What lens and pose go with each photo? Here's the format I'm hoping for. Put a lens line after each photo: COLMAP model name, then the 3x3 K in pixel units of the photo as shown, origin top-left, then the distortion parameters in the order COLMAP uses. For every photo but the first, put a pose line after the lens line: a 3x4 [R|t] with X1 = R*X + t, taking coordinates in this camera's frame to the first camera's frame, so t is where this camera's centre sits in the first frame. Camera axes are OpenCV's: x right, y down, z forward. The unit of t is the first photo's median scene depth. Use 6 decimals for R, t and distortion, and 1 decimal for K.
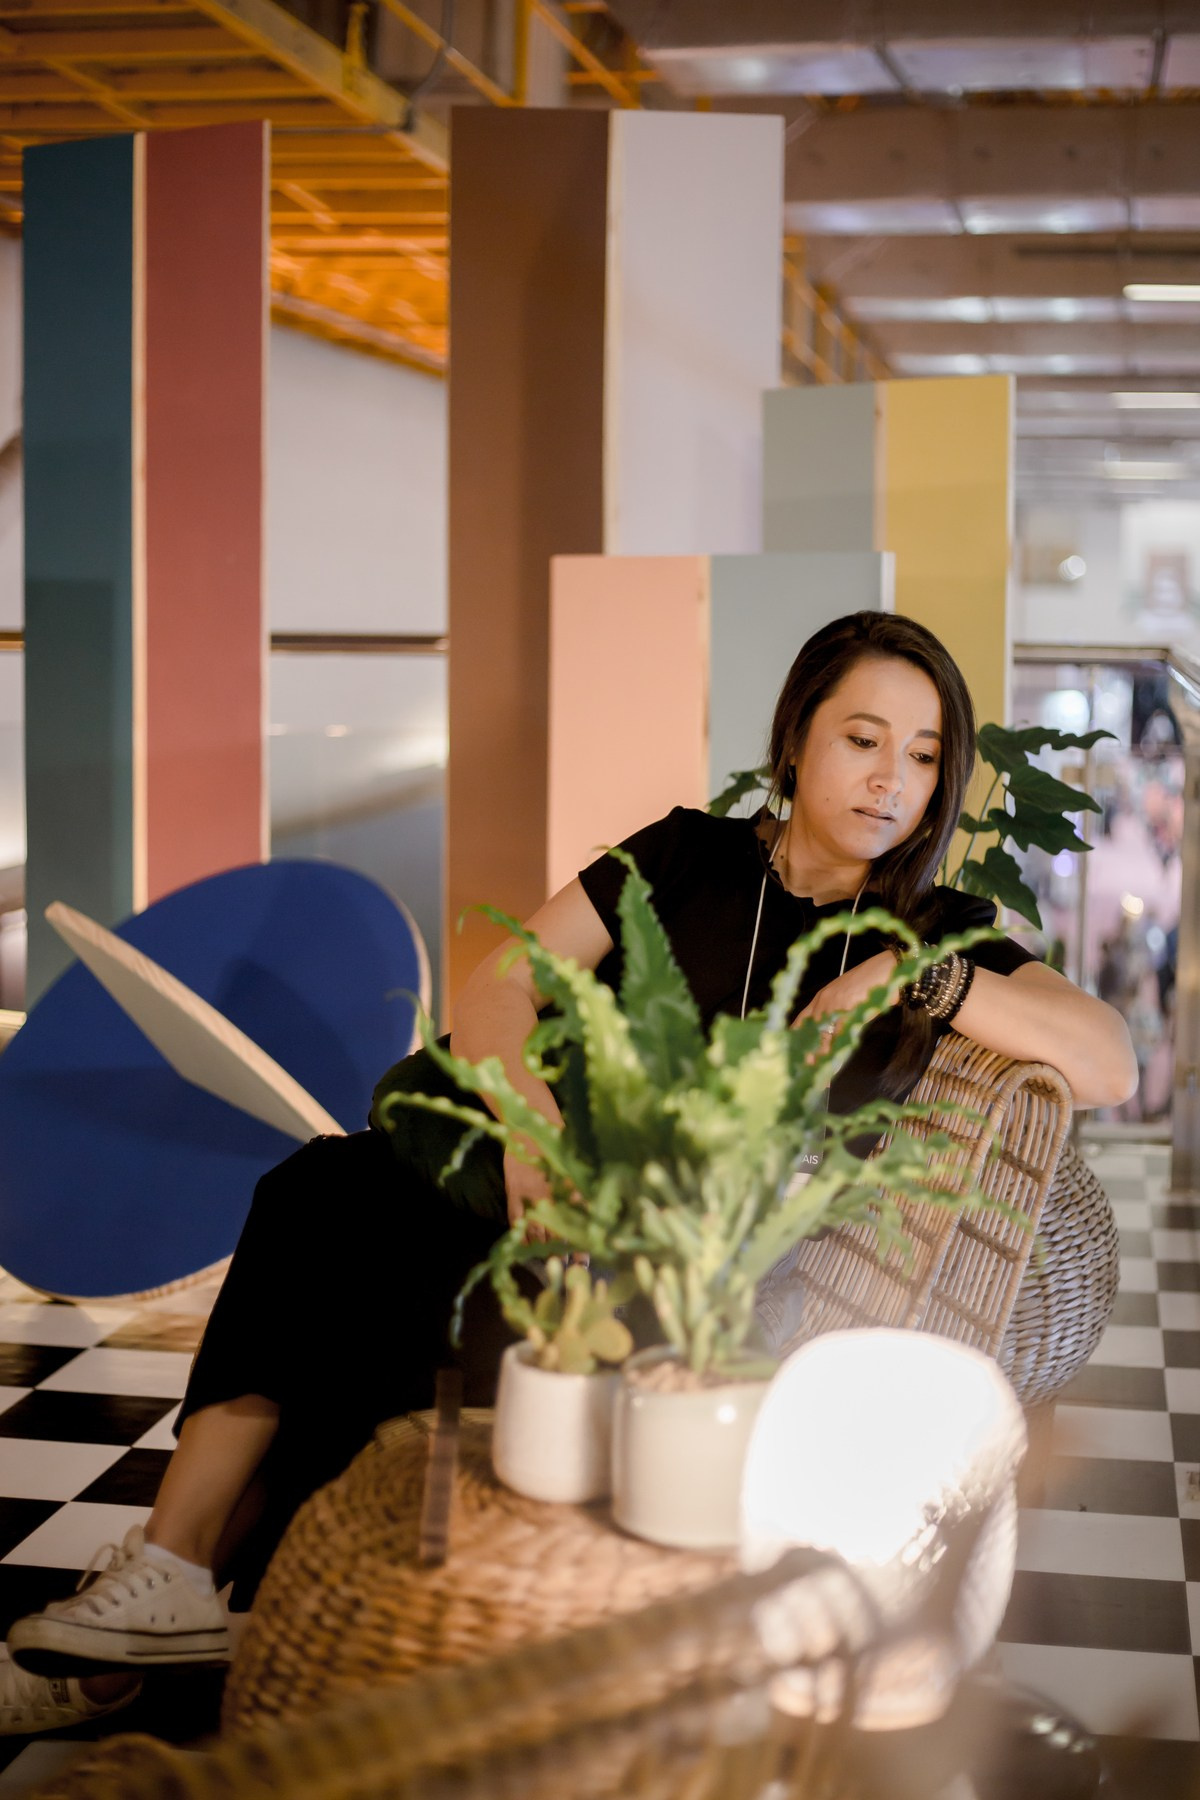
lens RADIAL K [[2583.3, 0, 615.6], [0, 2583.3, 938.6], [0, 0, 1]] dist [-0.061970, 0.000000]
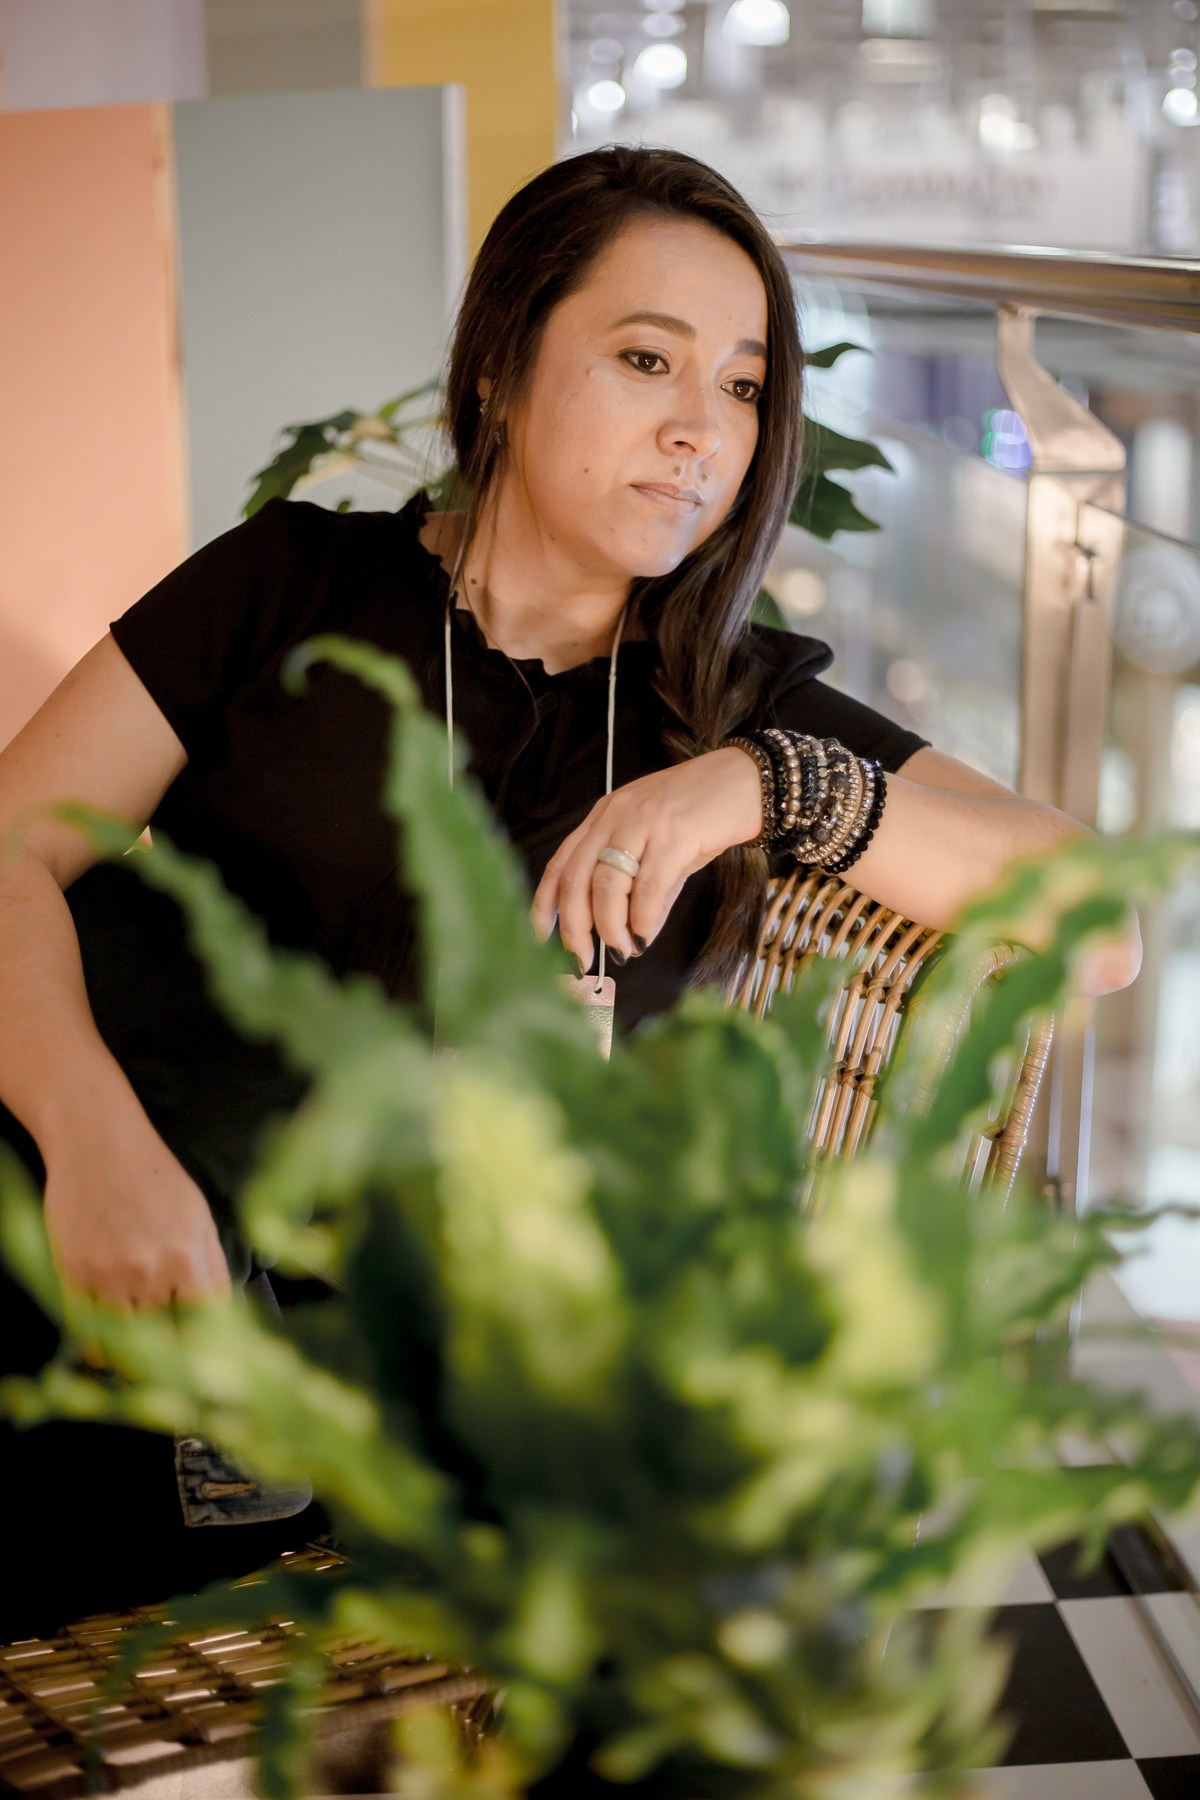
lens RADIAL K [[2583.3, 0, 579.5], [0, 2583.3, 883.7], [0, 0, 1]] dist [-0.061970, 0.000000]
pose [[0.966105, -0.080770, 0.245189, -0.069508], [0.048905, 0.989857, 0.133382, -0.048823], [-0.253476, -0.116870, 0.960256, 0.526831]]
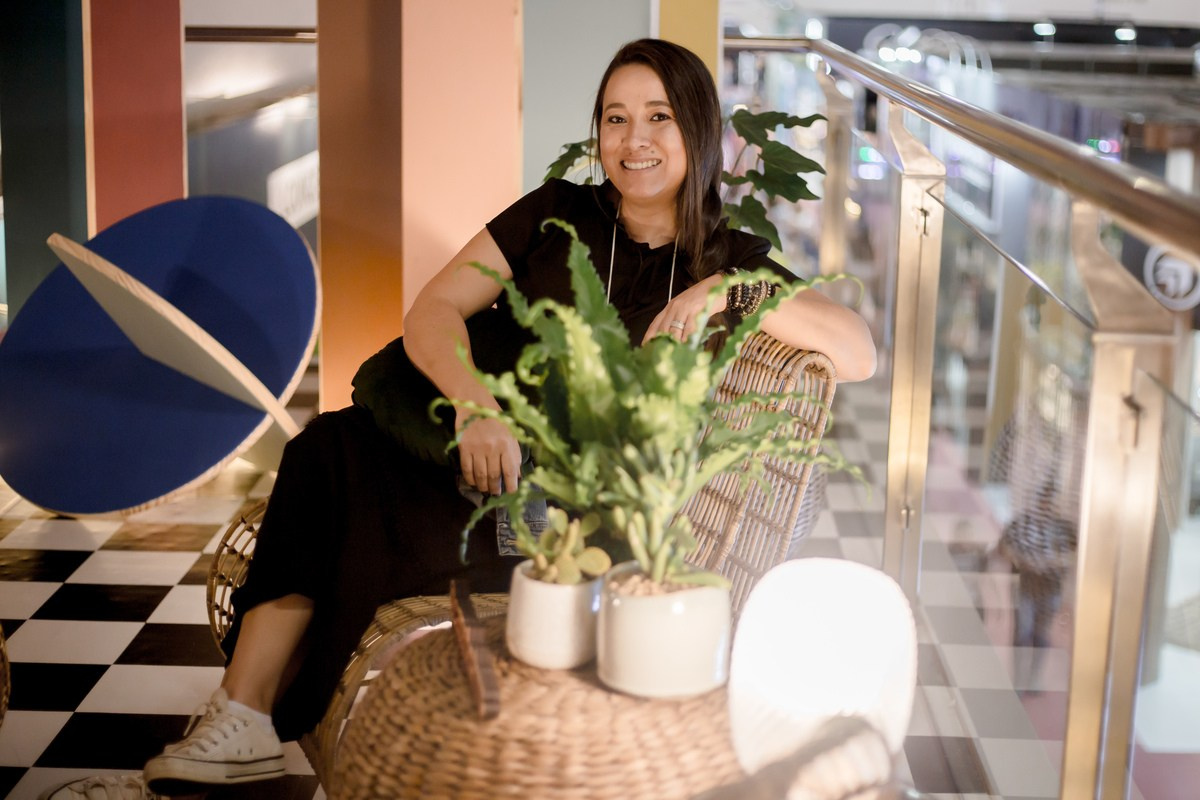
lens RADIAL K [[1819.8, 0, 606.2], [0, 1819.8, 399.4], [0, 0, 1]] dist [-0.056185, 0.000000]
pose [[0.989252, -0.026370, 0.143822, -0.116934], [0.011826, 0.994810, 0.101060, -0.035541], [-0.145741, -0.098273, 0.984430, -0.021464]]
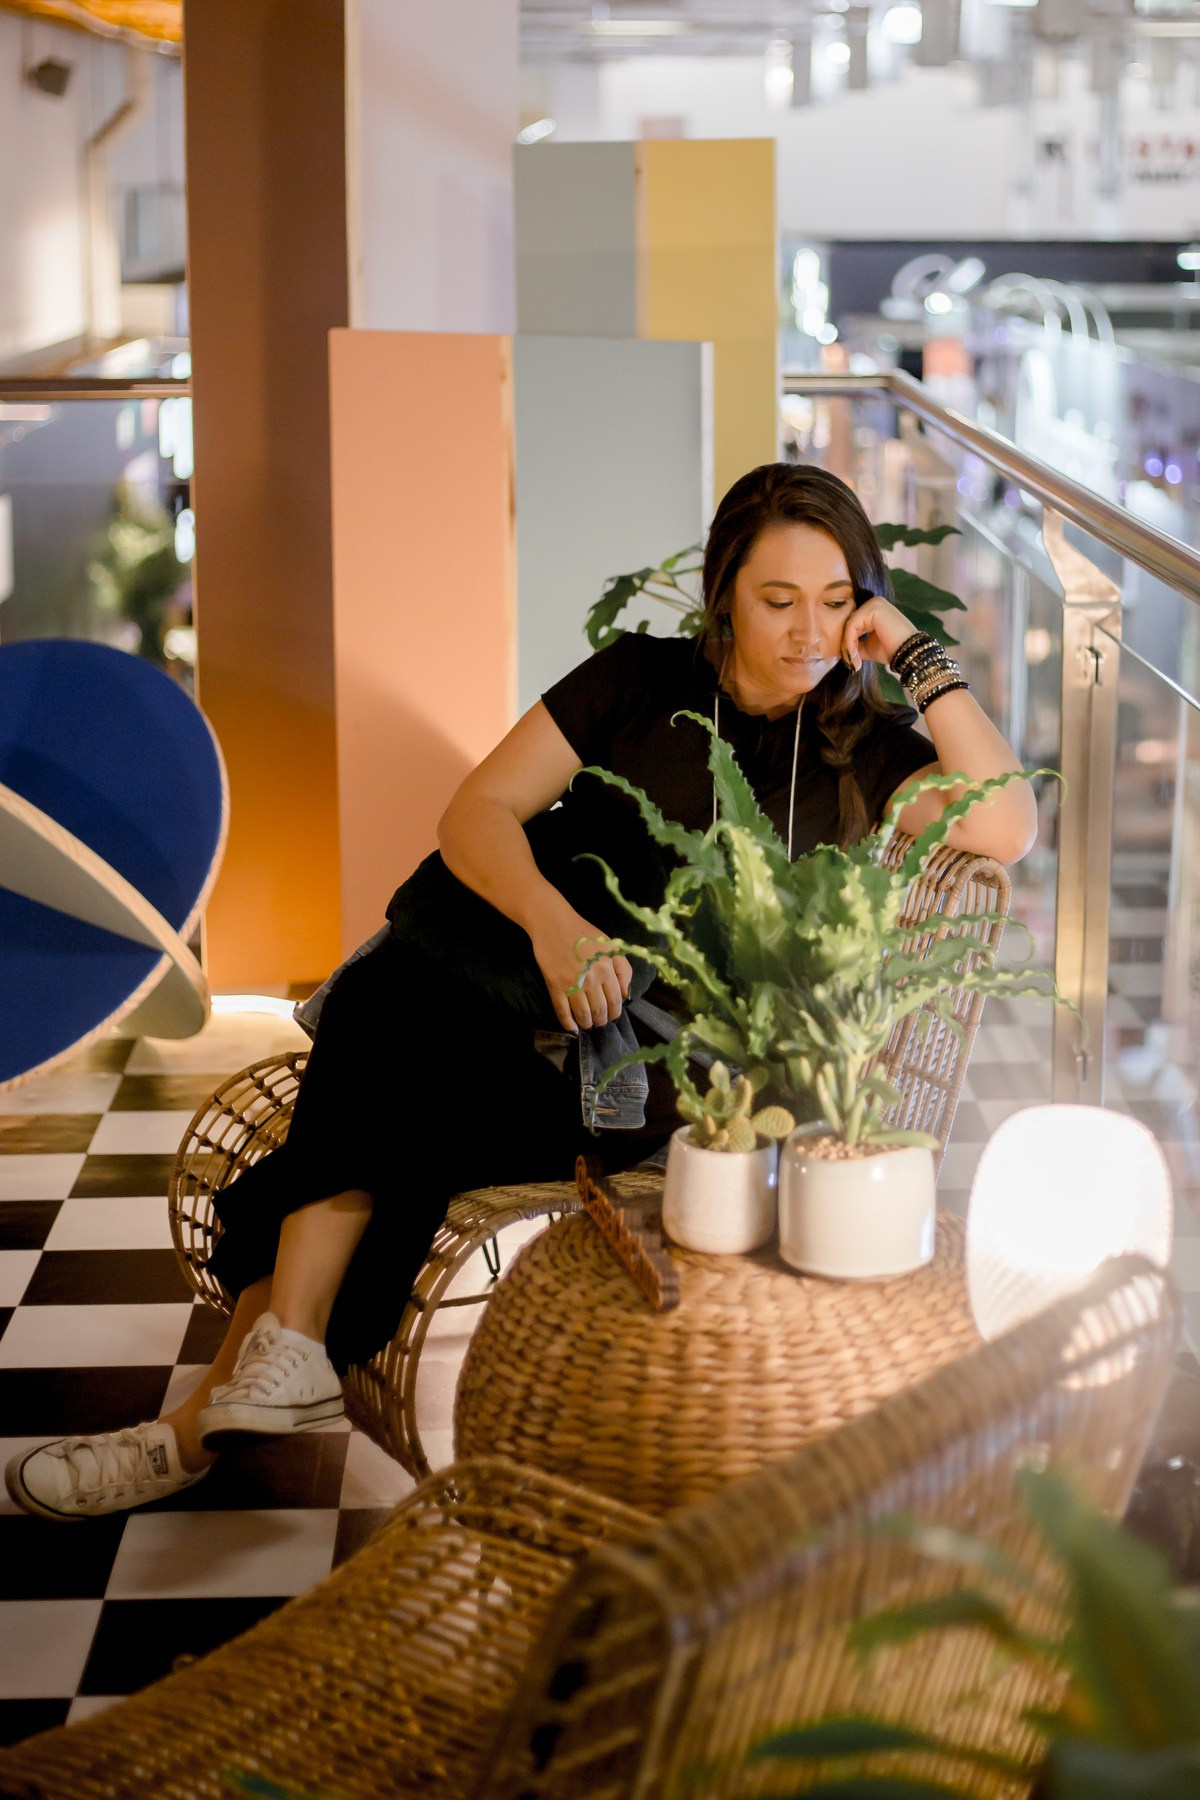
lens RADIAL K [[3128.3, 0, 622.5], [0, 3128.3, 859.0], [0, 0, 1]] dist [-0.045862, 0.000000]
pose [[0.979203, -0.056731, 0.194787, -0.297035], [0.039588, 0.995082, 0.090803, -0.093484], [-0.198981, -0.081203, 0.976633, -0.381965]]
